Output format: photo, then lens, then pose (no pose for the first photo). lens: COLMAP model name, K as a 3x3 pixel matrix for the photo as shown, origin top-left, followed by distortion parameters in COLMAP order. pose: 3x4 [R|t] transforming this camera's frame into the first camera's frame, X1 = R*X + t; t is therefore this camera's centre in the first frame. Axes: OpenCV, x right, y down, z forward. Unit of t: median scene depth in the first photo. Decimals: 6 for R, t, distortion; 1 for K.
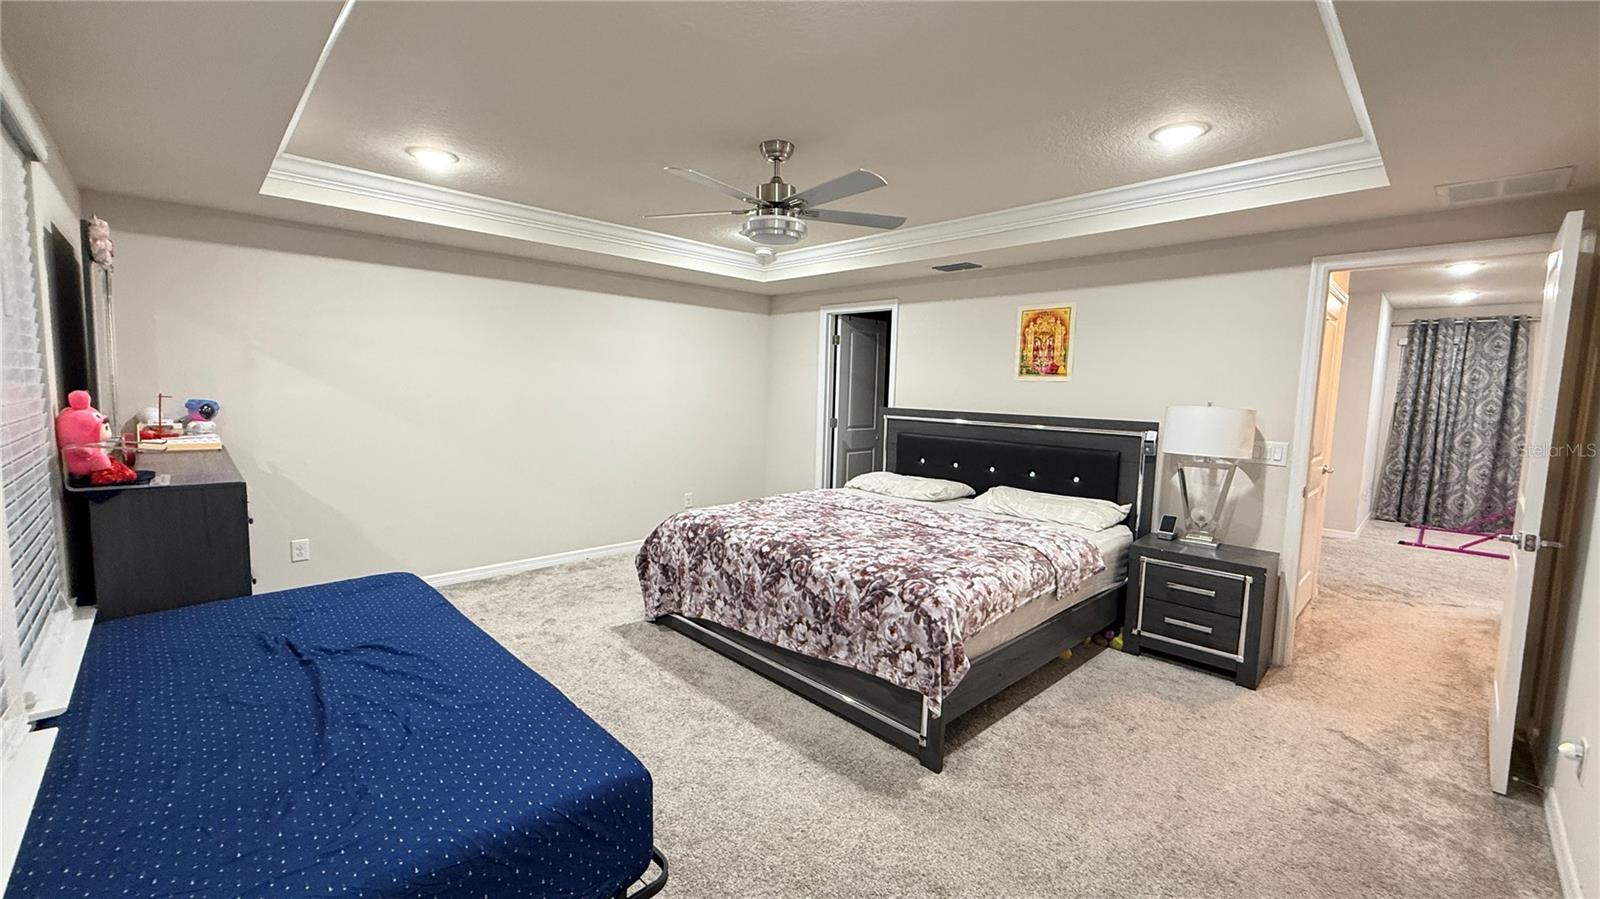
lens RADIAL K [[637.8, 0, 799.7], [0, 637.8, 450.6], [0, 0, 1]] dist [0.001648, 0.000374]
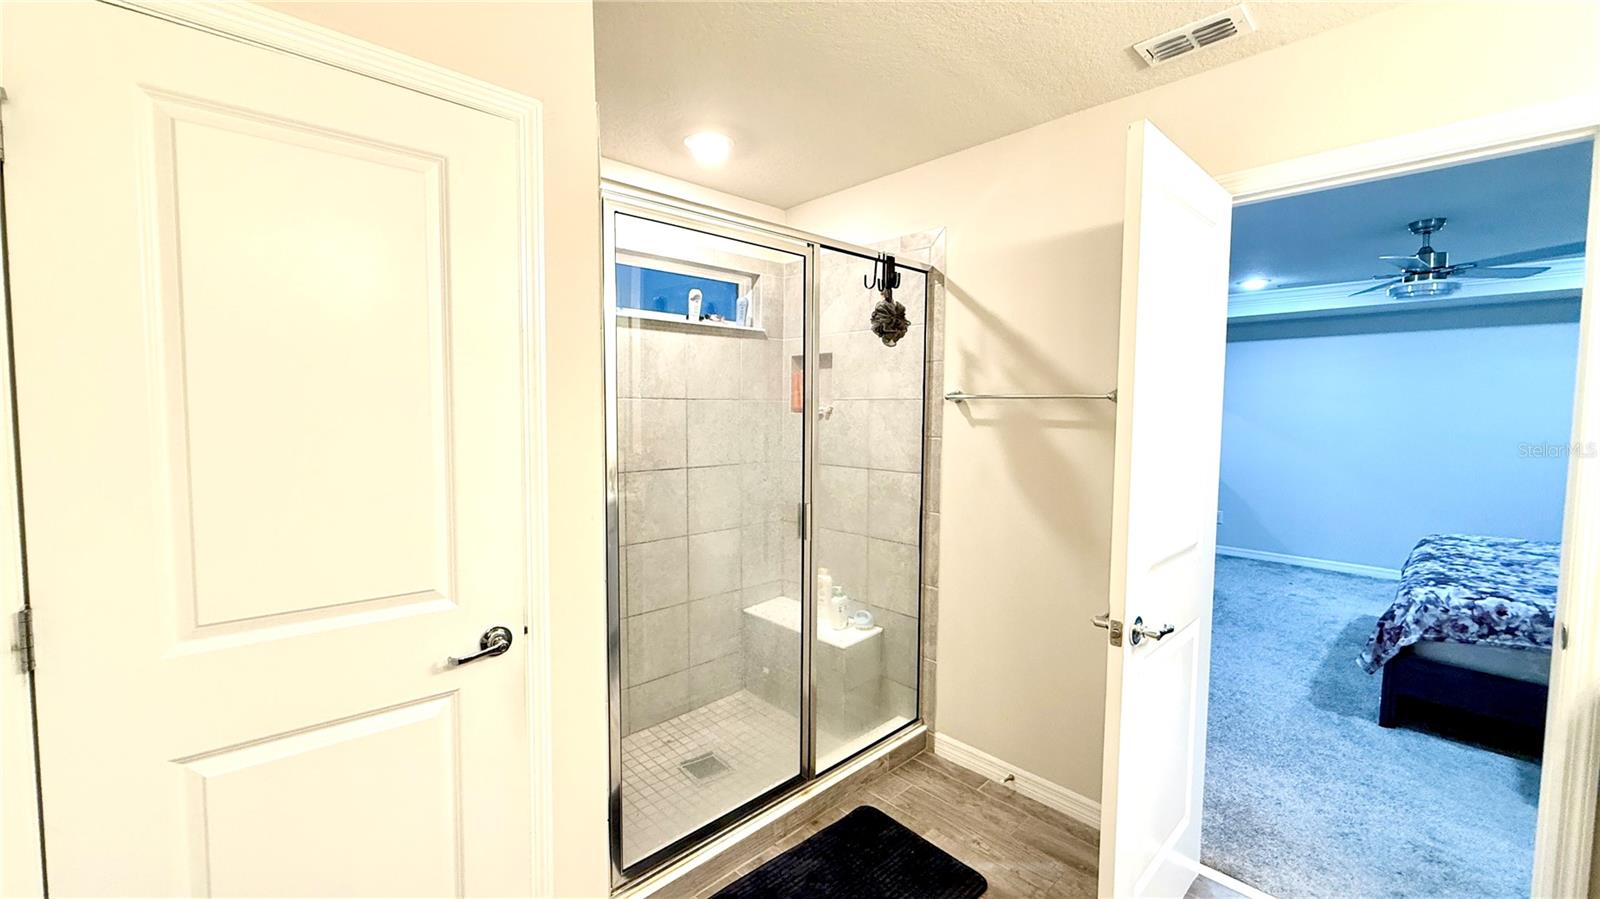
lens RADIAL K [[637.8, 0, 796.0], [0, 637.8, 450.1], [0, 0, 1]] dist [0.001648, 0.000374]
pose [[-0.022375, 0.041310, -0.998896, 1.202087], [-0.102794, 0.993755, 0.043399, 0.027751], [0.994451, 0.103652, -0.017989, -0.136979]]
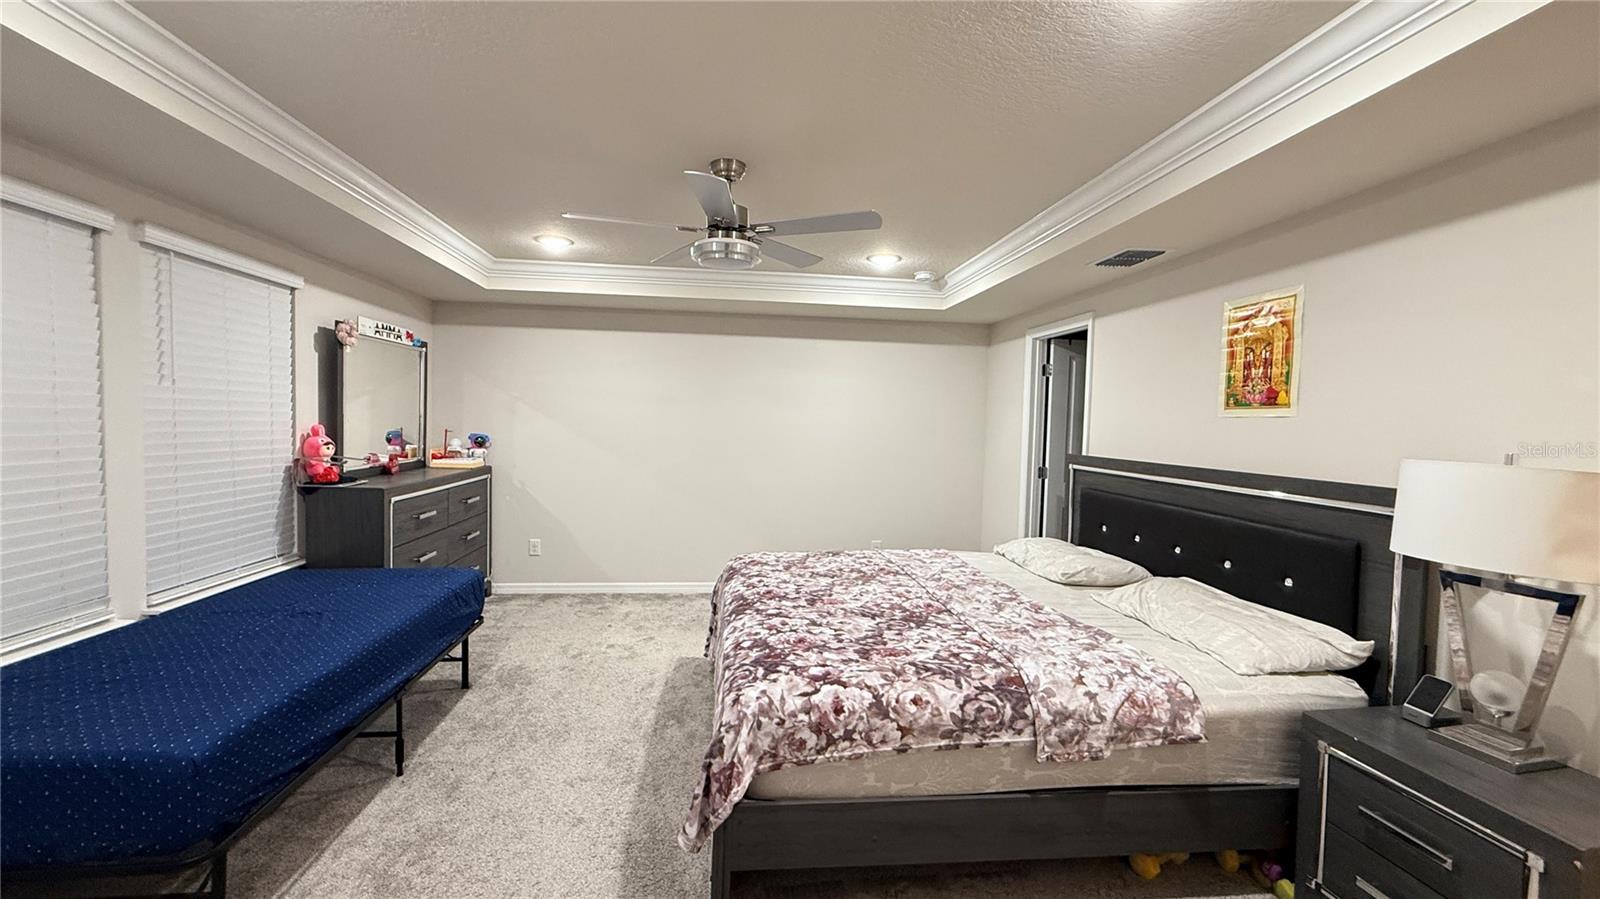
lens RADIAL K [[637.8, 0, 799.7], [0, 637.8, 453.2], [0, 0, 1]] dist [0.001648, 0.000374]
pose [[0.786325, 0.025397, -0.617290, 0.612402], [-0.067091, 0.996756, -0.044454, -0.023306], [0.614159, 0.076370, 0.785479, 0.354356]]
